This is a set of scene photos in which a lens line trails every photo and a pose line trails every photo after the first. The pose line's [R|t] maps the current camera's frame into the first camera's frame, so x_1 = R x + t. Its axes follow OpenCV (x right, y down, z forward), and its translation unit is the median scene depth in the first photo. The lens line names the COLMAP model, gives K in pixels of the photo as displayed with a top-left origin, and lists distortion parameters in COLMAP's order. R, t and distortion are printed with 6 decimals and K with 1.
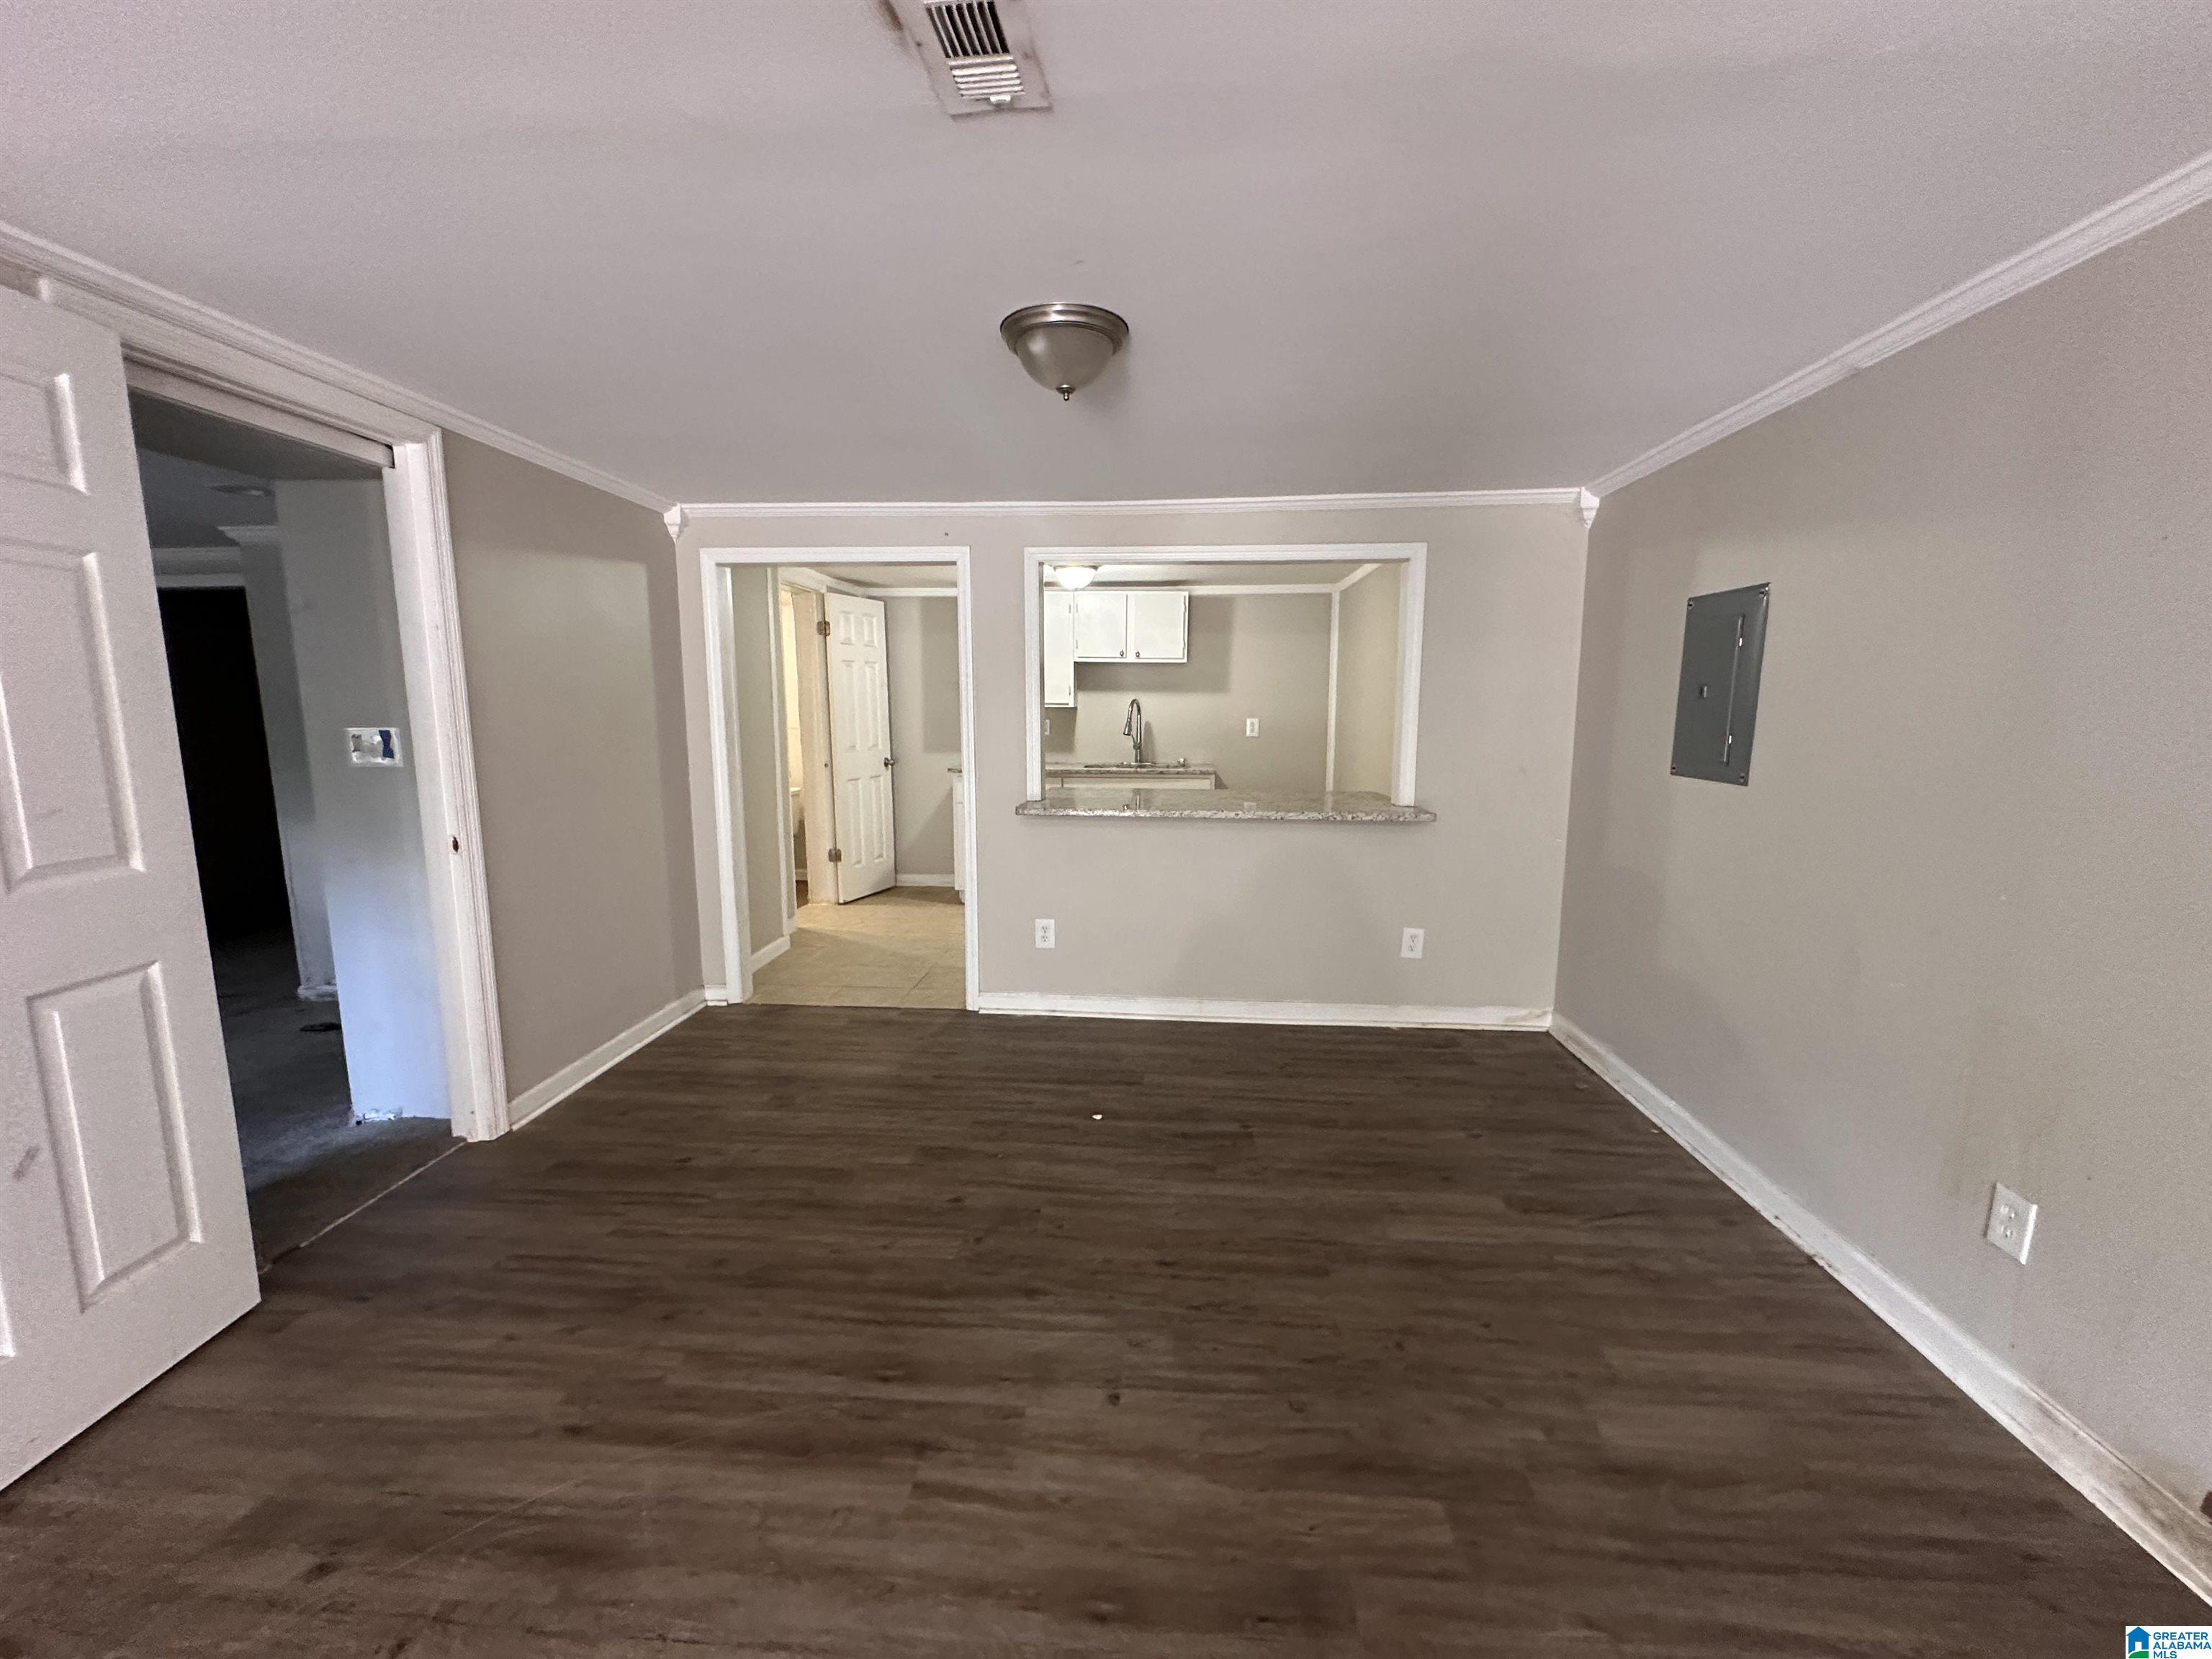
lens RADIAL K [[881.7, 0, 1110.2], [0, 881.7, 825.3], [0, 0, 1]] dist [-0.002673, 0.000807]
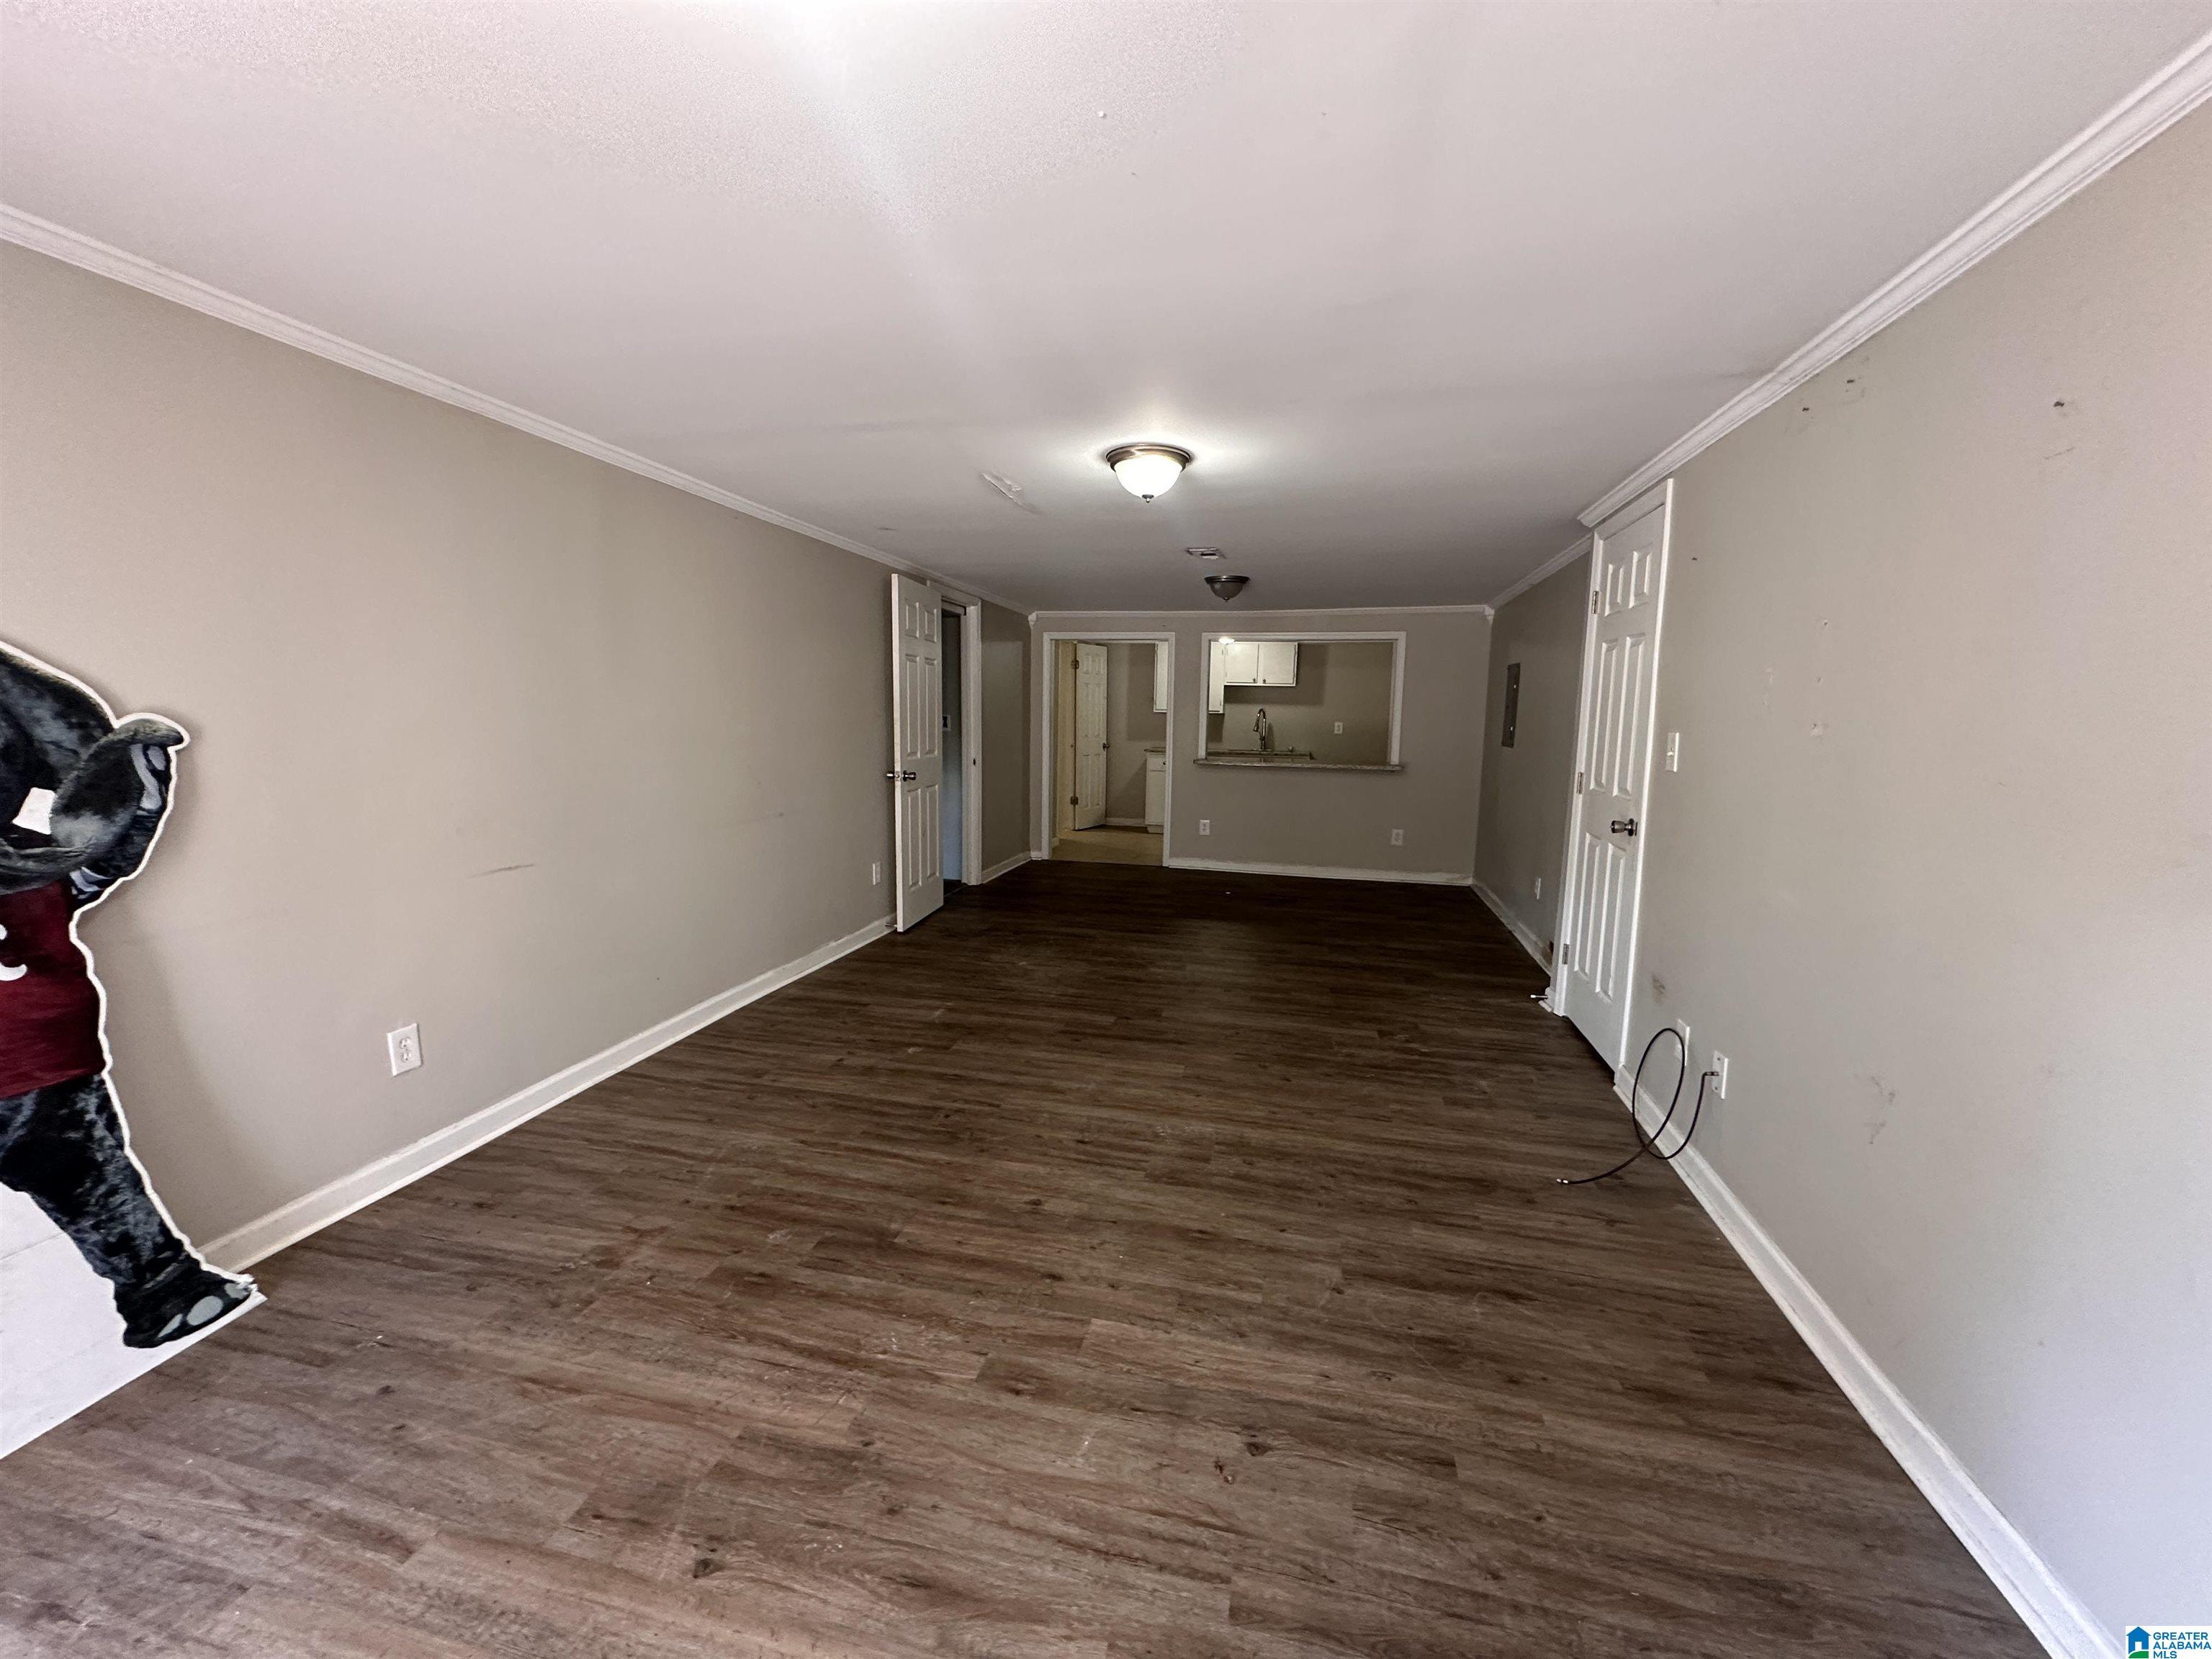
lens RADIAL K [[881.7, 0, 1108.2], [0, 881.7, 839.2], [0, 0, 1]] dist [-0.002673, 0.000807]
pose [[0.985939, 0.037416, -0.162866, 0.022815], [-0.036924, 0.999300, 0.006051, 0.096480], [0.162978, 0.000048, 0.986630, -0.641574]]
